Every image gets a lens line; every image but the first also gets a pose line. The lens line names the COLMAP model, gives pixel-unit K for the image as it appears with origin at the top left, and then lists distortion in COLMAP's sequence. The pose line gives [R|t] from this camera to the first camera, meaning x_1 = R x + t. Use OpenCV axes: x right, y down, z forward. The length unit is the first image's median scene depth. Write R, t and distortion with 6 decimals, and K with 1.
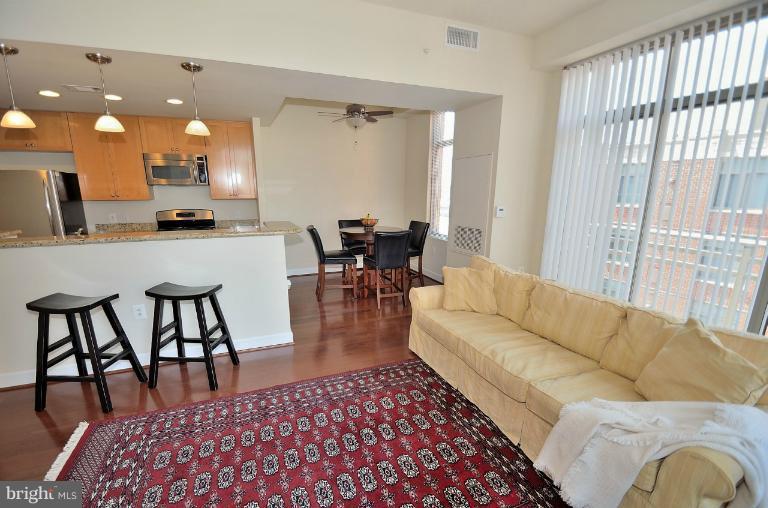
lens RADIAL K [[352.8, 0, 368.8], [0, 352.8, 270.6], [0, 0, 1]] dist [0.021325, -0.018272]
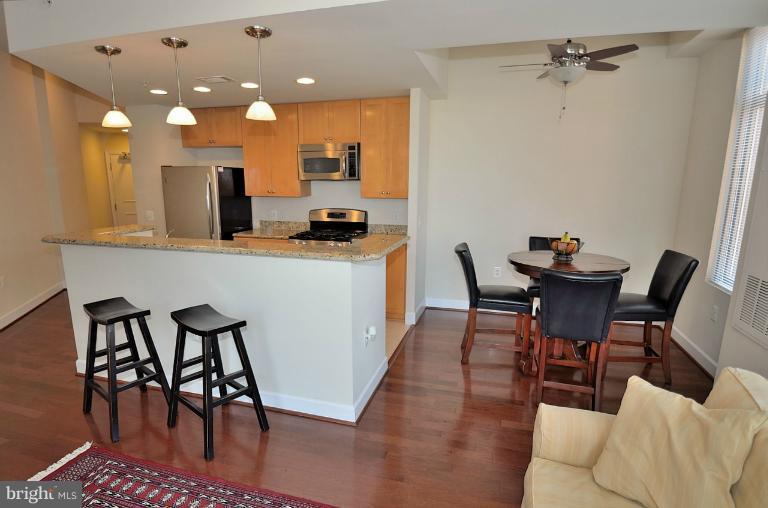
lens RADIAL K [[436.8, 0, 359.5], [0, 436.8, 271.3], [0, 0, 1]] dist [-0.005185, 0.000413]
pose [[0.774860, 0.134835, -0.617586, 0.231536], [-0.145403, 0.988807, 0.033452, -0.093478], [0.615183, 0.063879, 0.785792, 0.314927]]
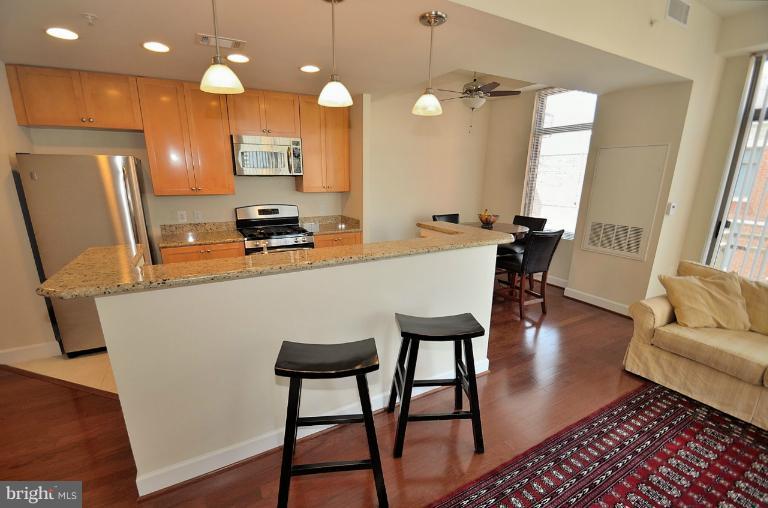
lens RADIAL K [[352.8, 0, 368.8], [0, 352.8, 270.6], [0, 0, 1]] dist [0.021325, -0.018272]
pose [[0.989970, -0.030450, 0.137960, -0.537958], [0.024669, 0.998752, 0.043423, -0.067659], [-0.139110, -0.039584, 0.989485, 0.198261]]
